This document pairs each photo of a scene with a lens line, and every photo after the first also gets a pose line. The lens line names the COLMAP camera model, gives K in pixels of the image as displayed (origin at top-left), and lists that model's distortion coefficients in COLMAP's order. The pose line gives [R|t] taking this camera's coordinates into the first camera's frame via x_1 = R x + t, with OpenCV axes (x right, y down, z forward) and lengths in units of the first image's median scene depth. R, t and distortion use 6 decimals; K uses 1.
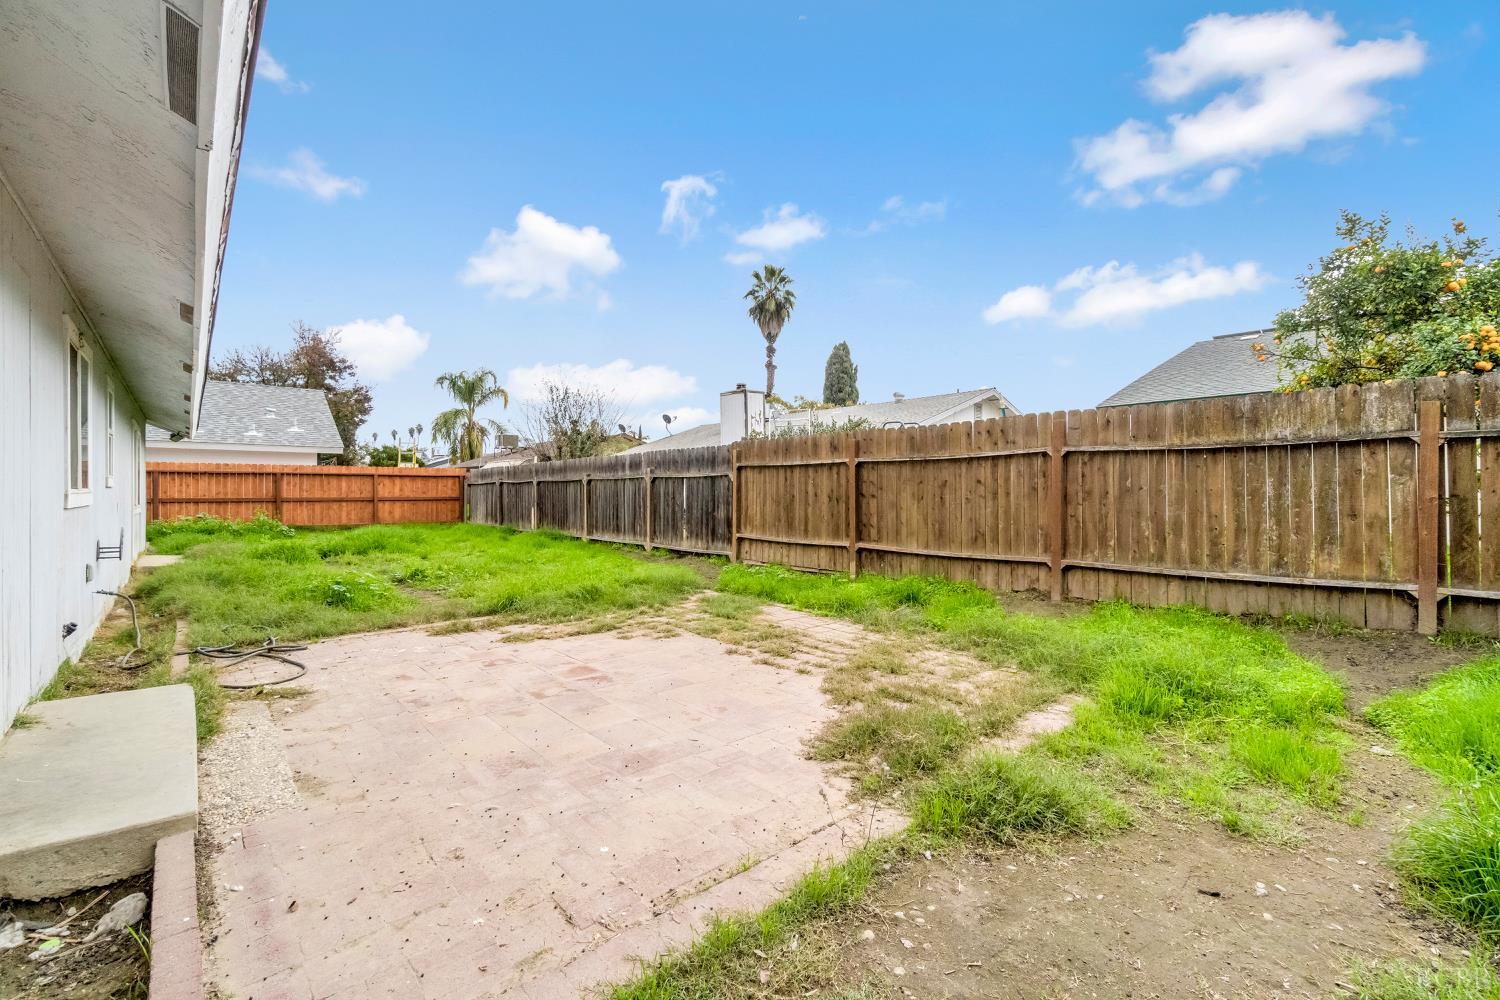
lens RADIAL K [[686.0, 0, 751.9], [0, 686.0, 492.5], [0, 0, 1]] dist [-0.000605, -0.000411]
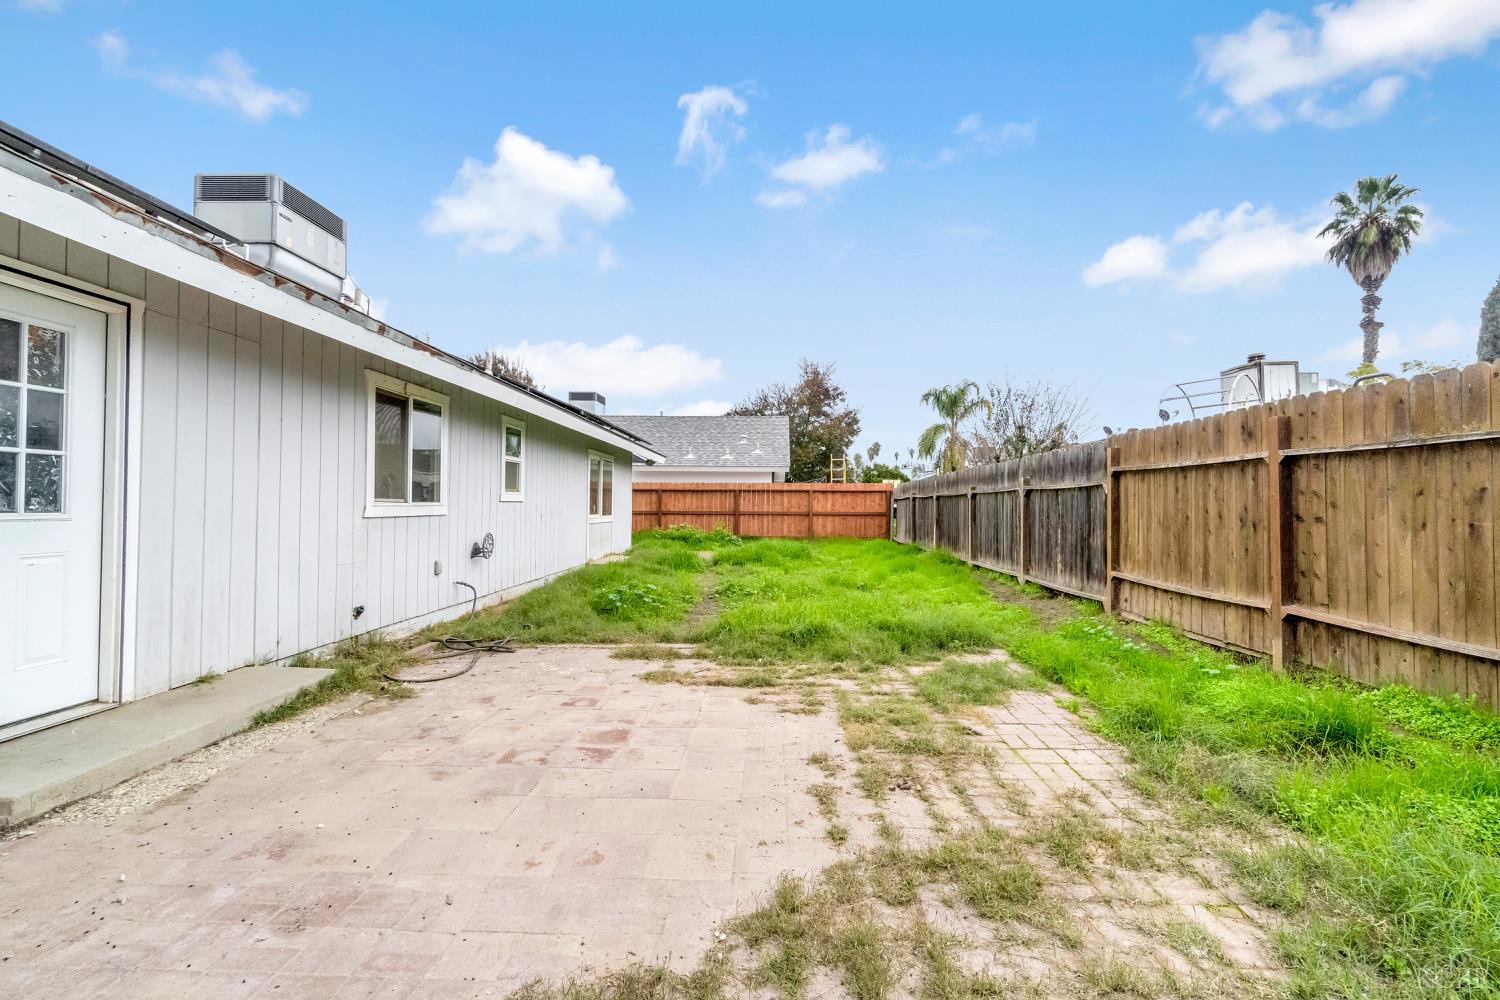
lens RADIAL K [[686.0, 0, 751.9], [0, 686.0, 492.5], [0, 0, 1]] dist [-0.000605, -0.000411]
pose [[0.709692, -0.008826, -0.704457, 0.203355], [-0.007420, 0.999772, -0.020002, -0.001425], [0.704473, 0.019422, 0.709465, 0.270260]]
